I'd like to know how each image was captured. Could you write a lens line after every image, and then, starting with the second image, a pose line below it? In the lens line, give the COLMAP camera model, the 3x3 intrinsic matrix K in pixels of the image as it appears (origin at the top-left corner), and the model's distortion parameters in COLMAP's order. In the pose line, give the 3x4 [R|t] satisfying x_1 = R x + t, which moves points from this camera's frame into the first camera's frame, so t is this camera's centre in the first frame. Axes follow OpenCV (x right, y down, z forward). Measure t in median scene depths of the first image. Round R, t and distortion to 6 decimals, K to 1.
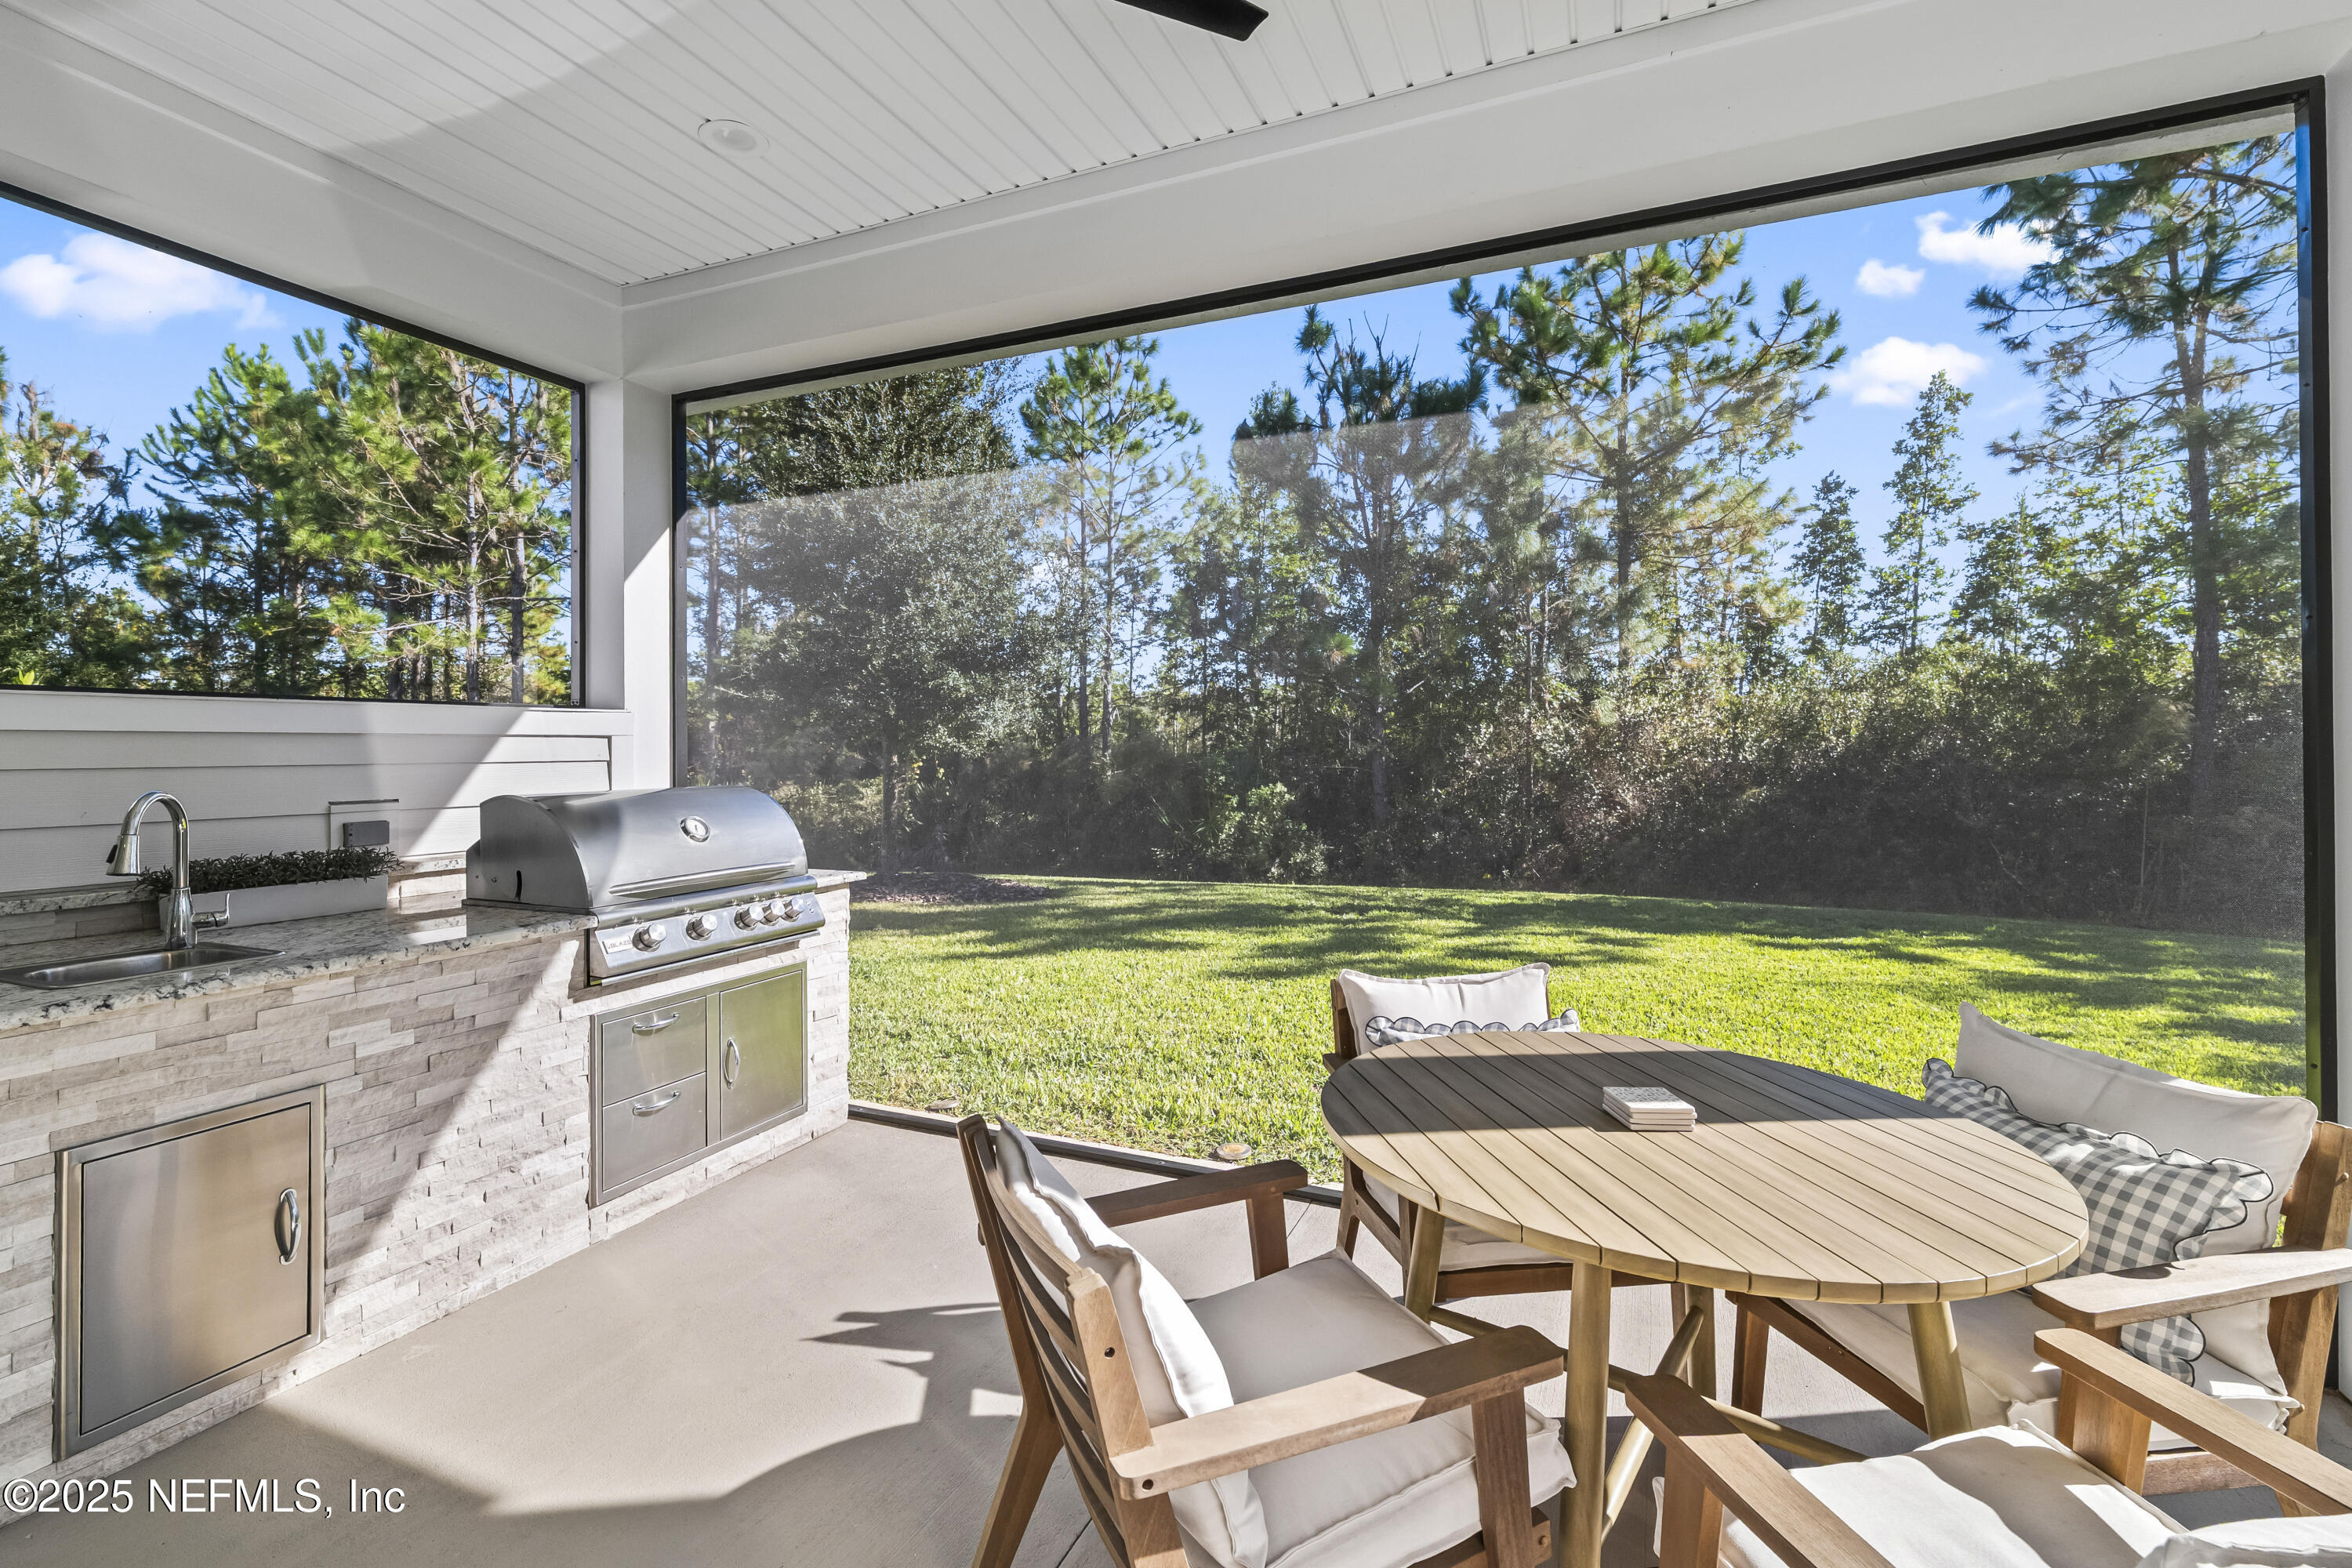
lens RADIAL K [[1013.9, 0, 1182.9], [0, 1013.9, 753.0], [0, 0, 1]] dist [-0.001458, -0.000184]
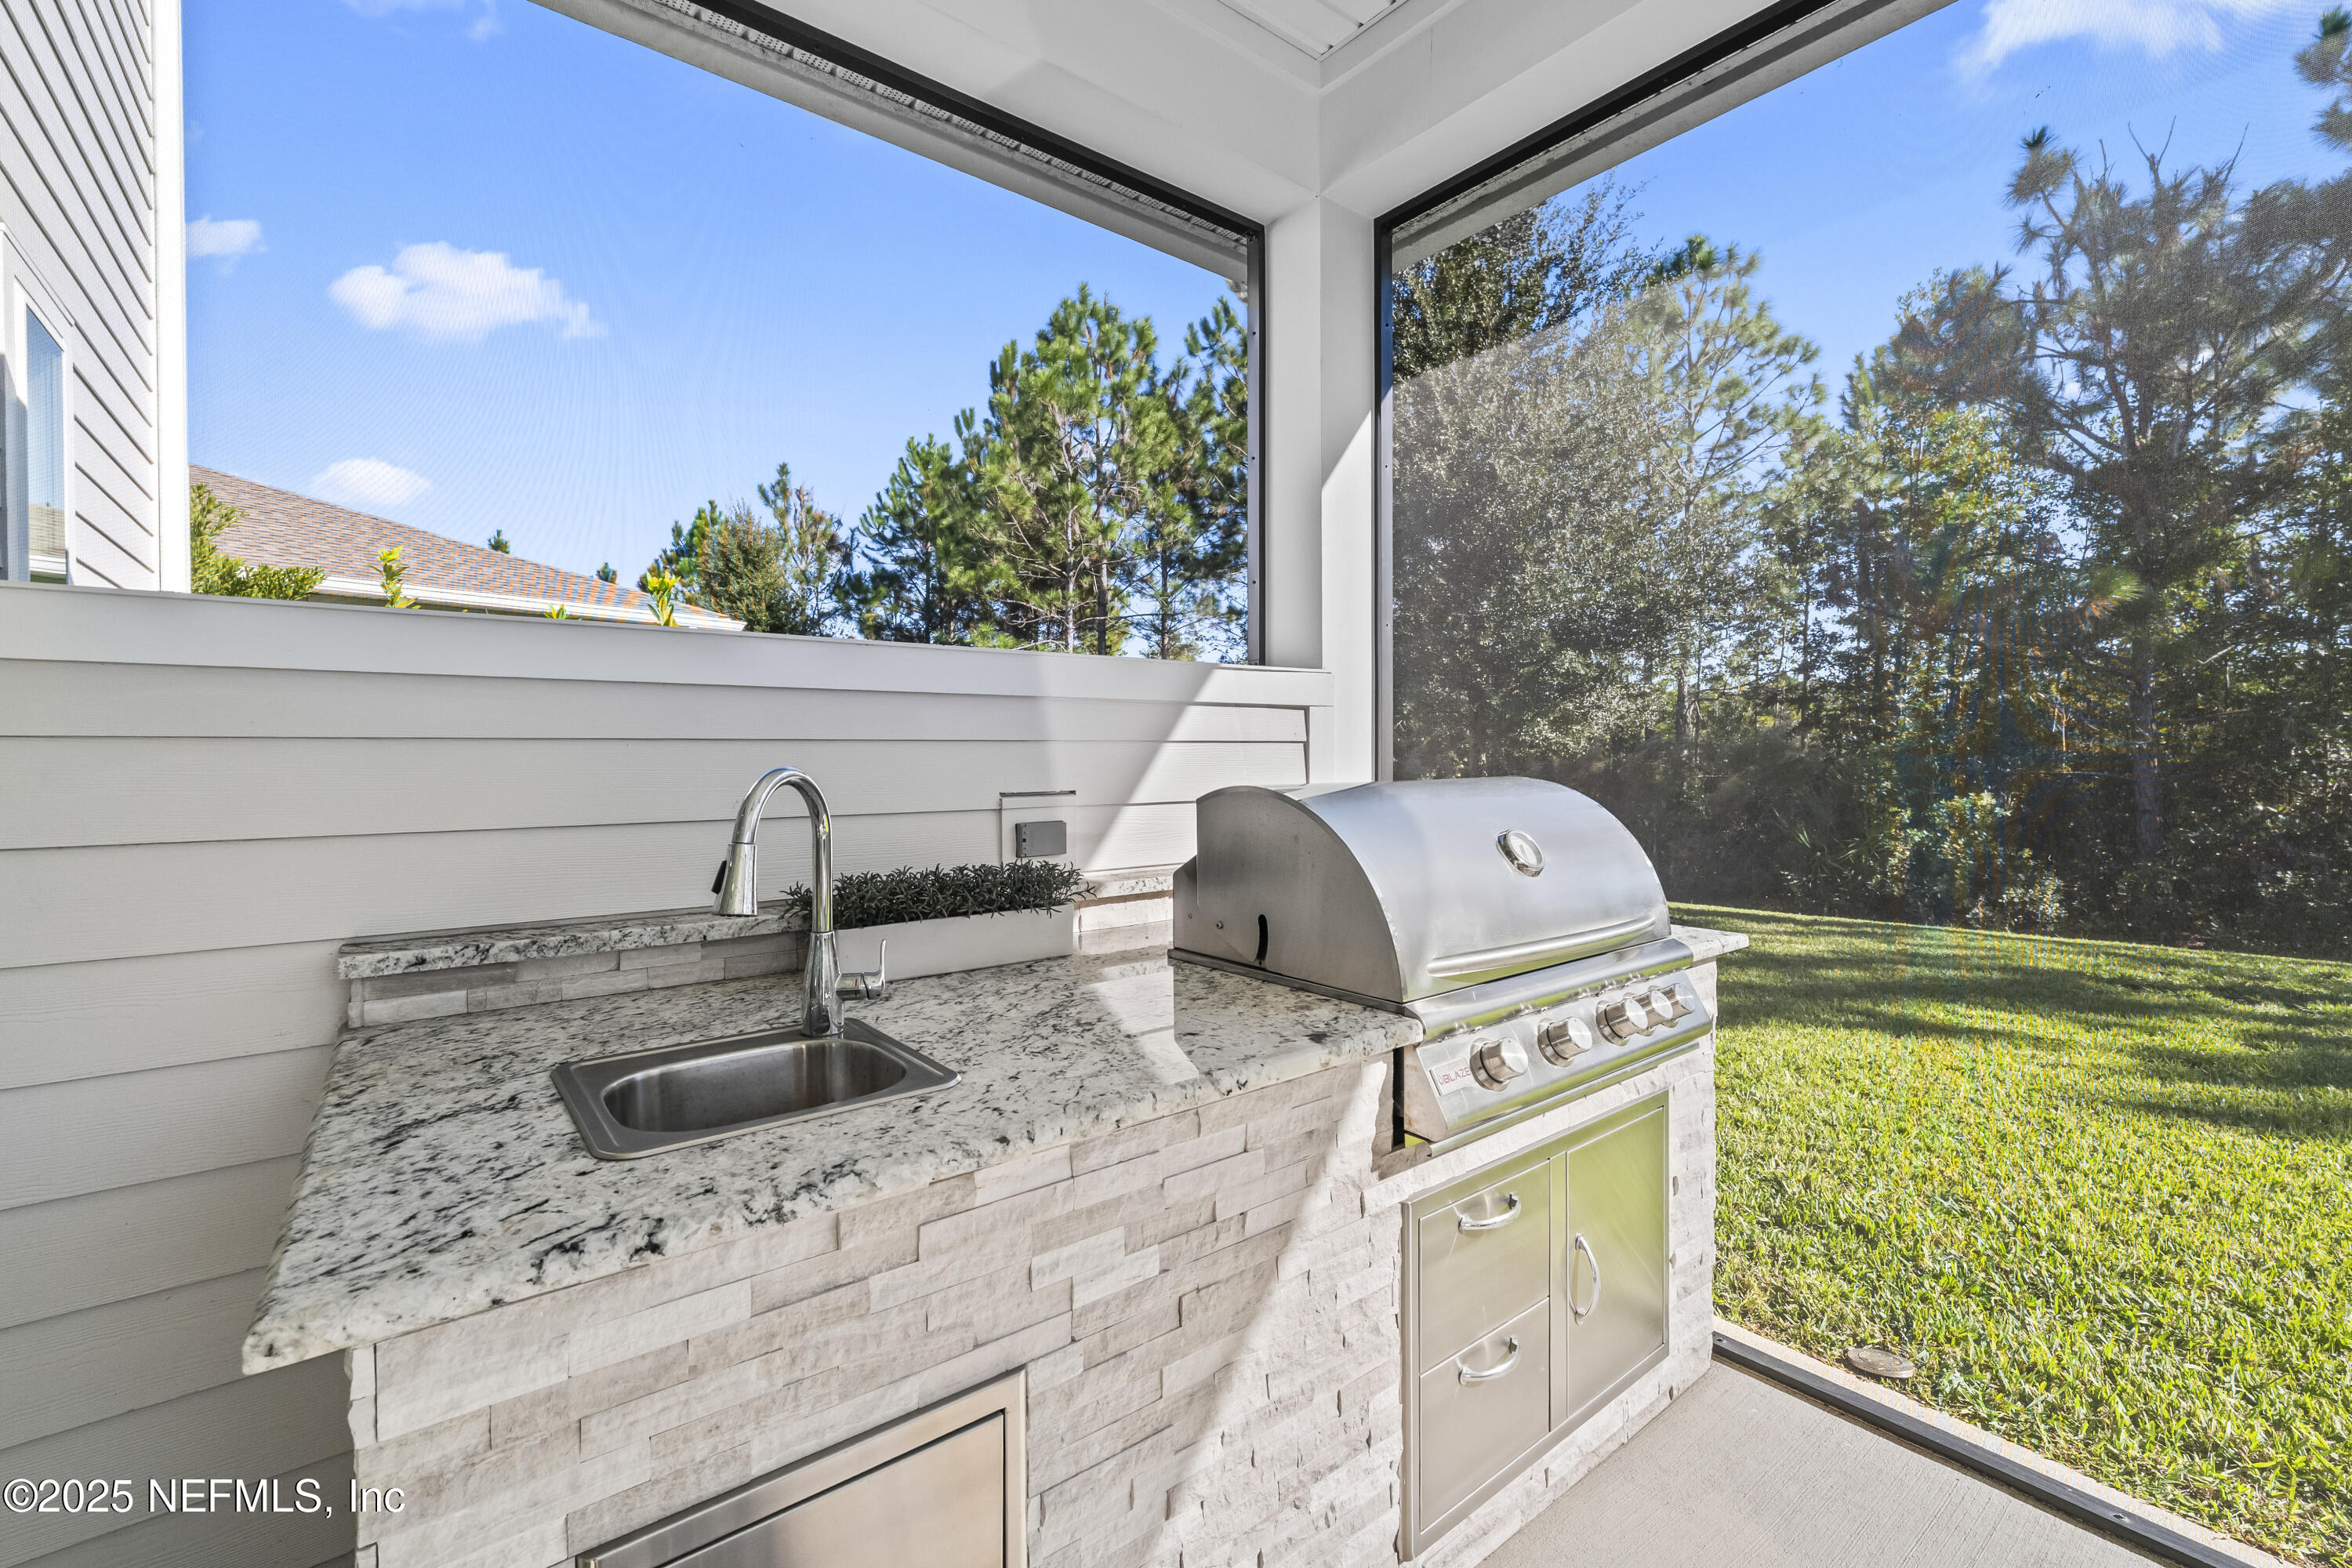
lens RADIAL K [[983.2, 0, 1171.4], [0, 983.2, 766.1], [0, 0, 1]] dist [-0.011845, 0.000351]
pose [[0.878797, 0.002304, -0.477191, -0.086813], [0.000778, 0.999980, 0.006261, 0.005378], [0.477196, -0.005874, 0.878778, 0.095909]]
